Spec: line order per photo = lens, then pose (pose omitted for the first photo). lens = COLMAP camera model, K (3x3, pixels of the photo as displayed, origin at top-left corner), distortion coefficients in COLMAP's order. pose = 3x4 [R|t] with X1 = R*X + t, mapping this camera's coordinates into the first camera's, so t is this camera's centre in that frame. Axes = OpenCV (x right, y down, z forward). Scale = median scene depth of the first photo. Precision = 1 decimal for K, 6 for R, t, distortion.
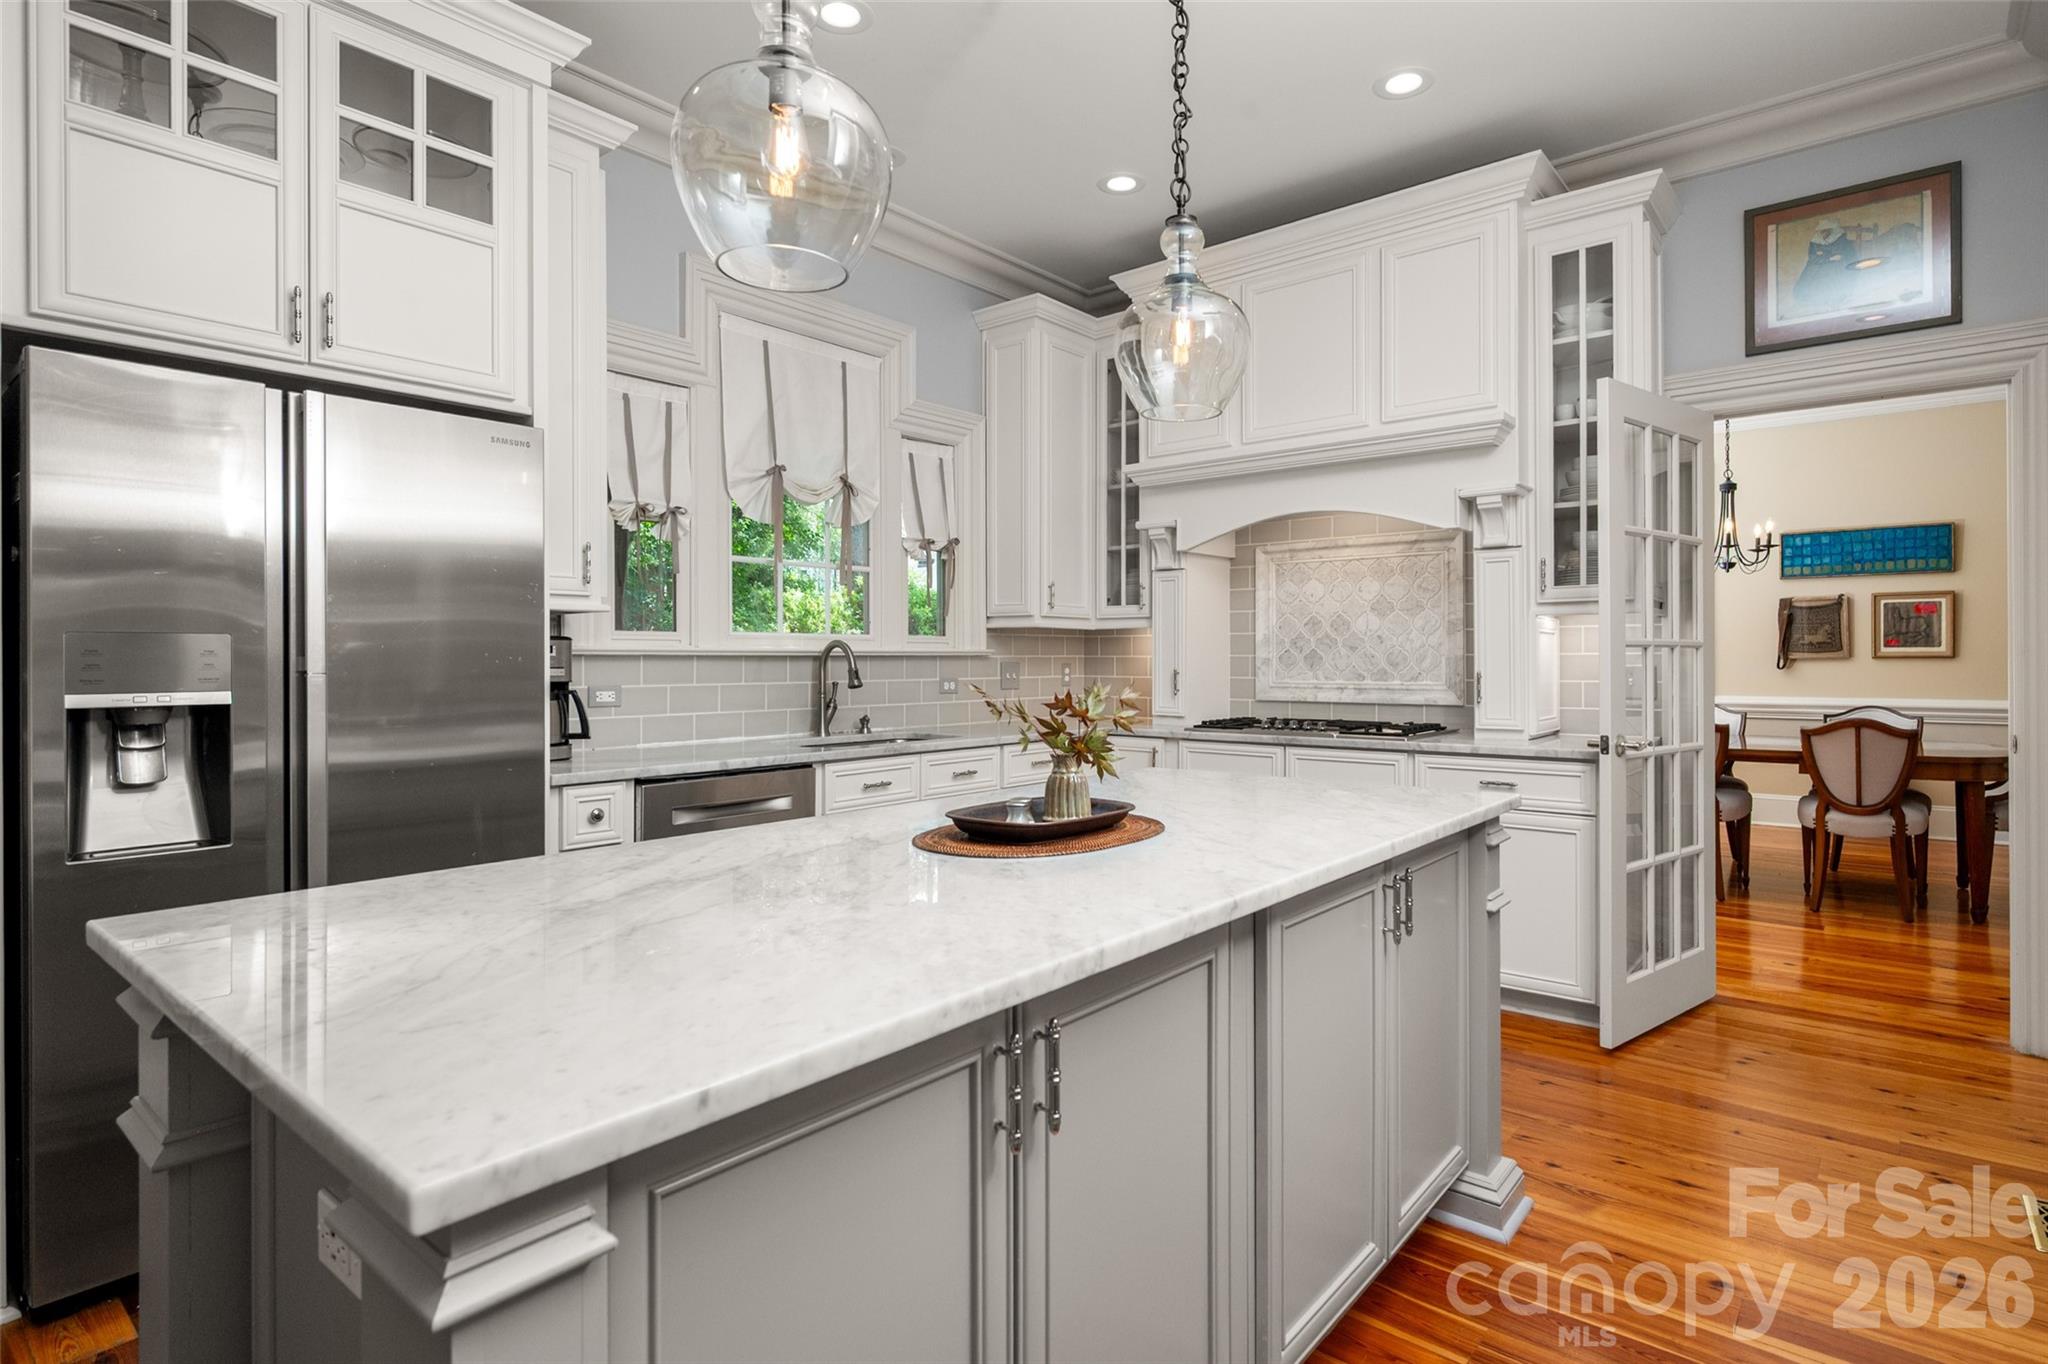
lens RADIAL K [[1043.9, 0, 1038.0], [0, 1043.9, 666.0], [0, 0, 1]] dist [-0.002196, -0.002173]
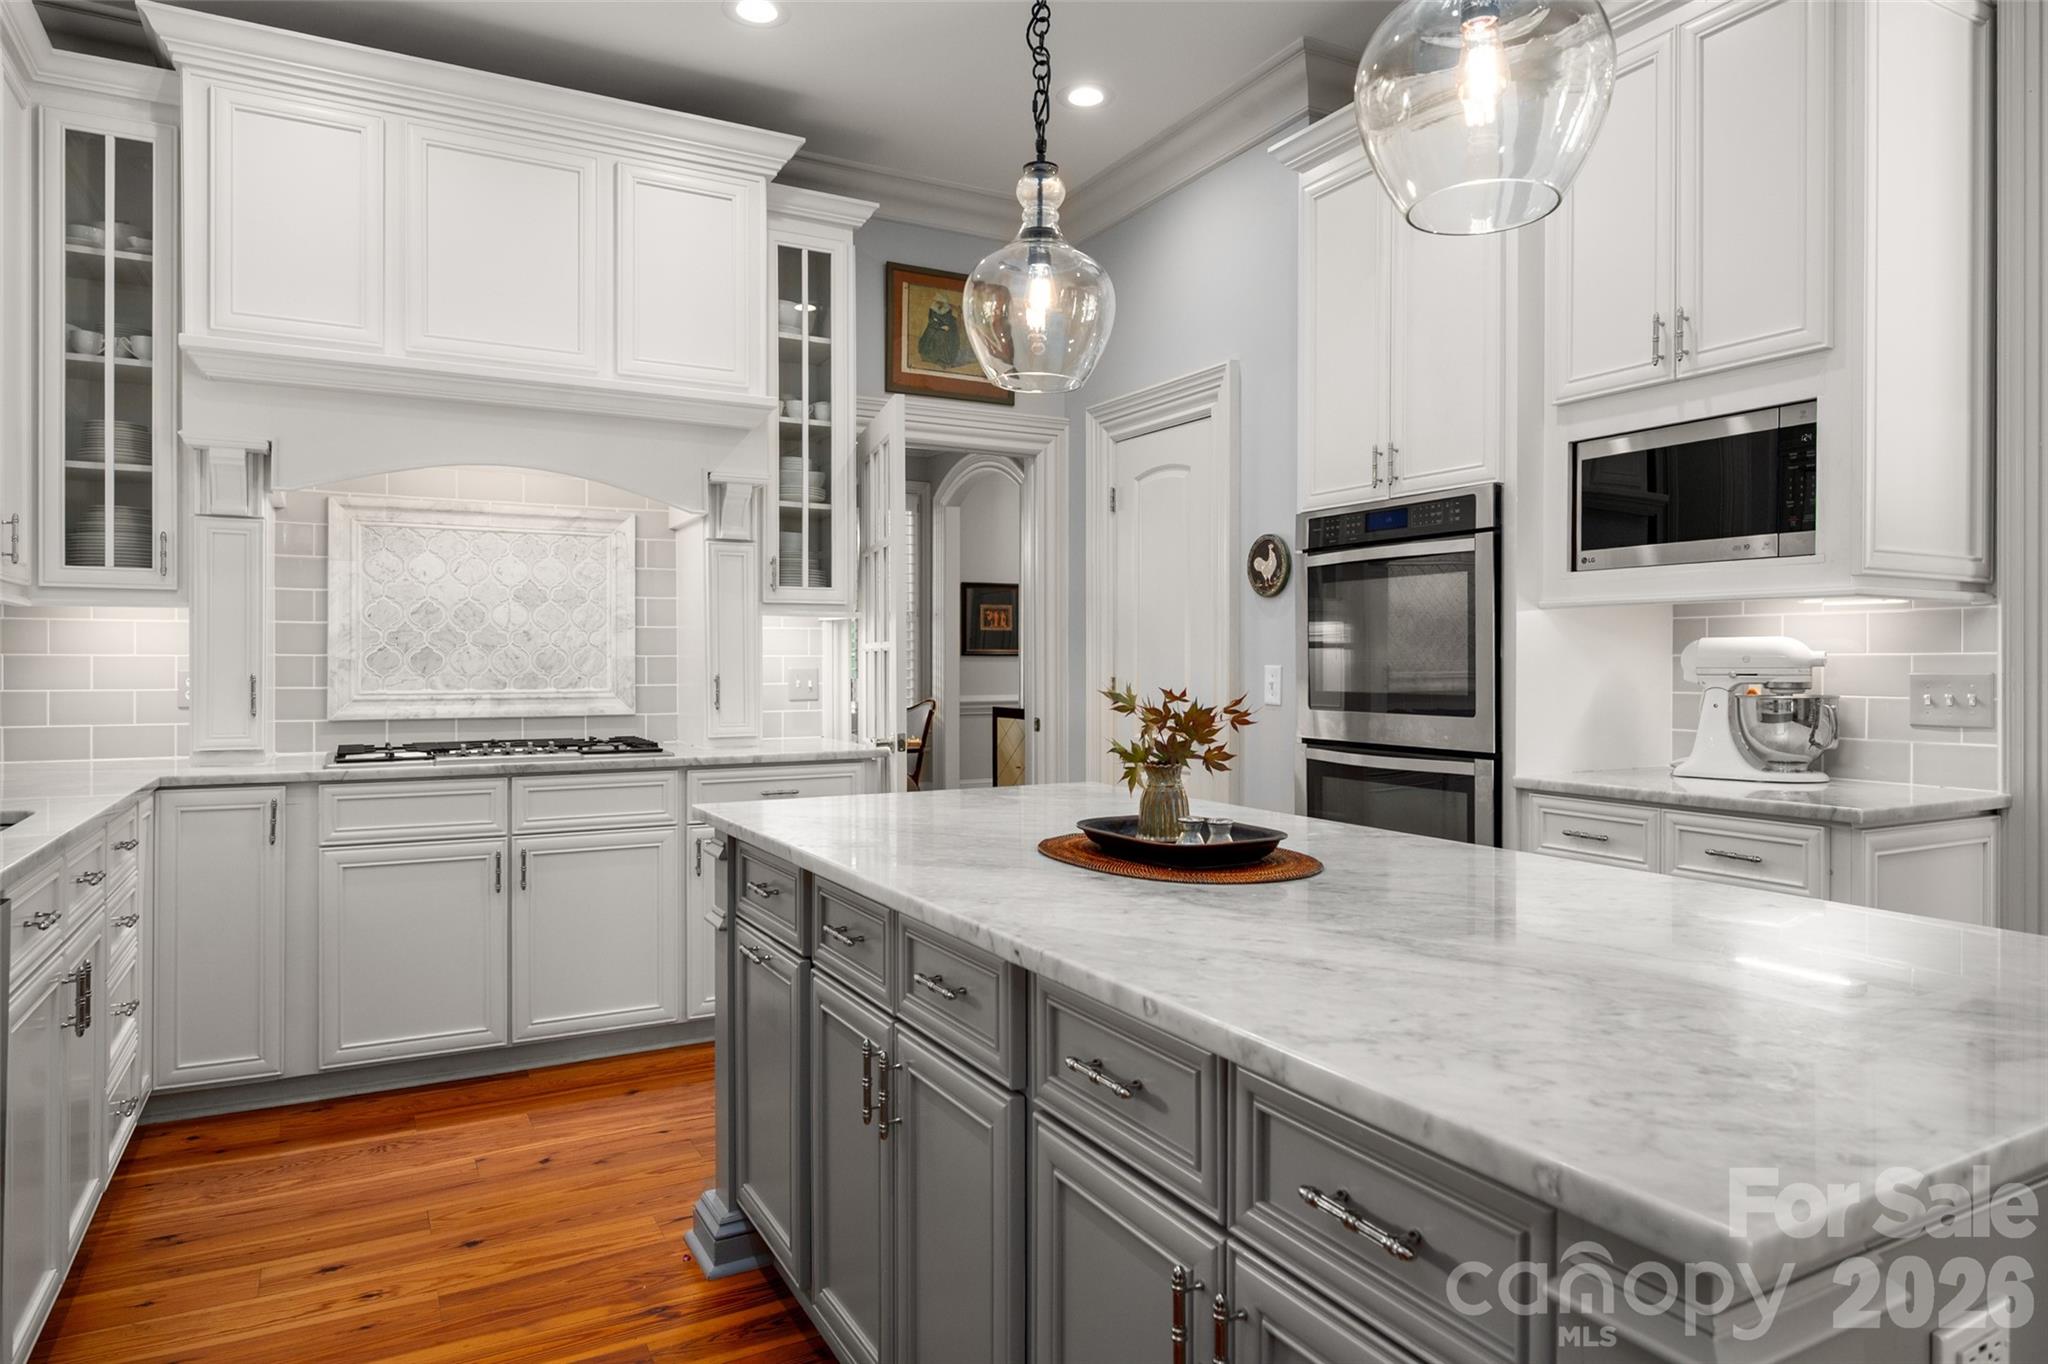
lens RADIAL K [[1210.7, 0, 1018.7], [0, 1210.7, 664.8], [0, 0, 1]] dist [-0.003222, -0.005731]
pose [[0.364483, 0.002012, 0.931208, -0.381124], [0.007959, 0.999954, -0.005276, 0.004081], [-0.931176, 0.009334, 0.364450, 0.309845]]
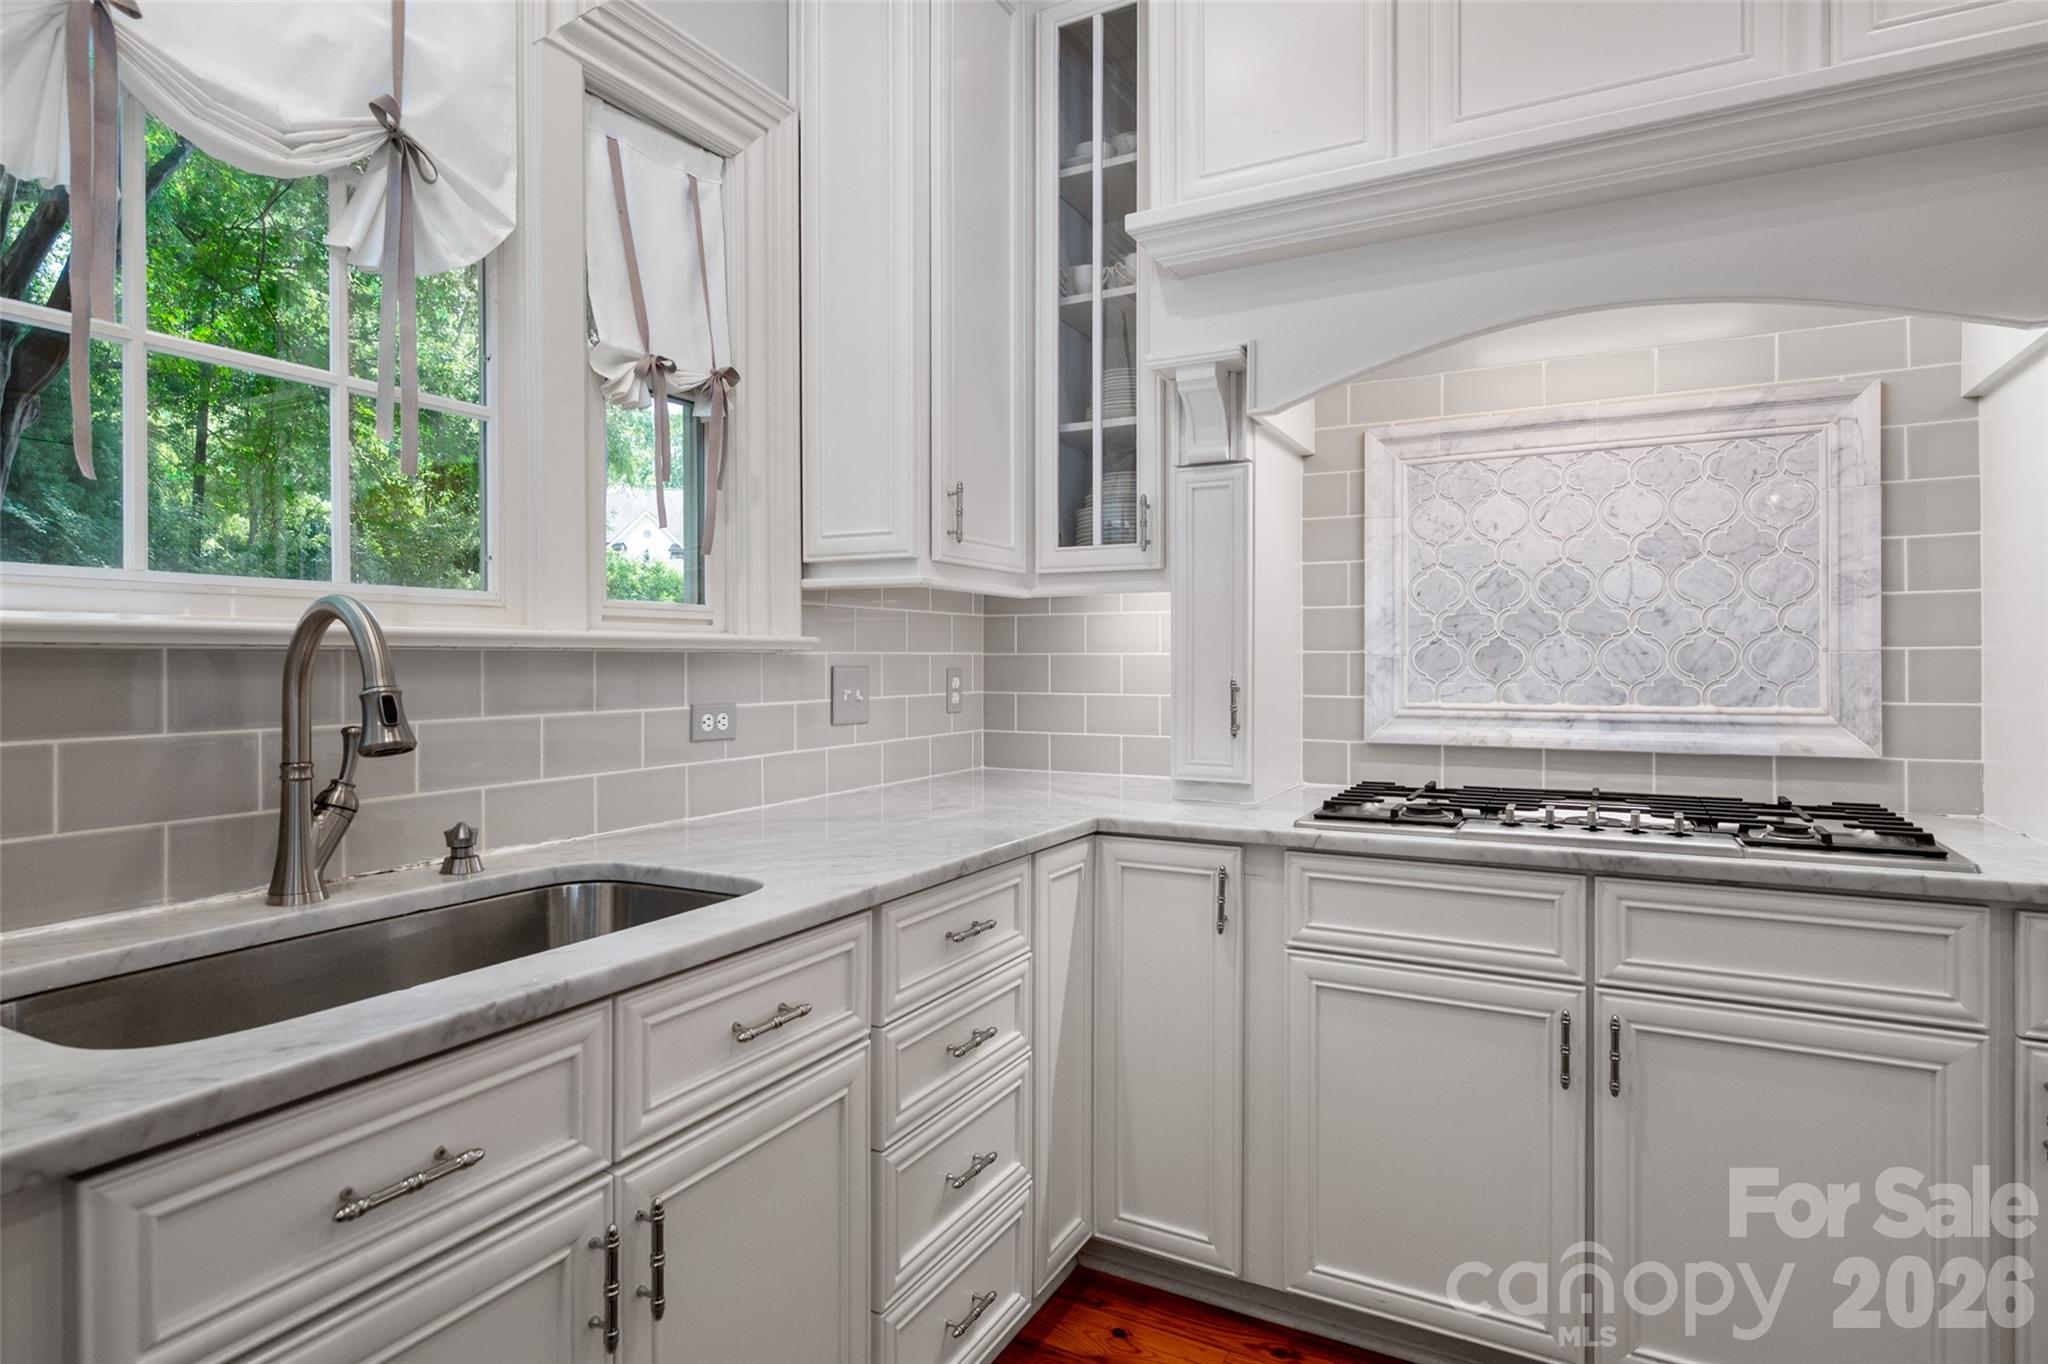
lens RADIAL K [[1075.2, 0, 1033.3], [0, 1075.2, 662.4], [0, 0, 1]] dist [-0.009910, 0.000576]
pose [[0.978948, -0.002101, 0.204099, -0.049030], [0.003268, 0.999980, -0.005378, -0.003005], [-0.204083, 0.005932, 0.978936, 0.568132]]
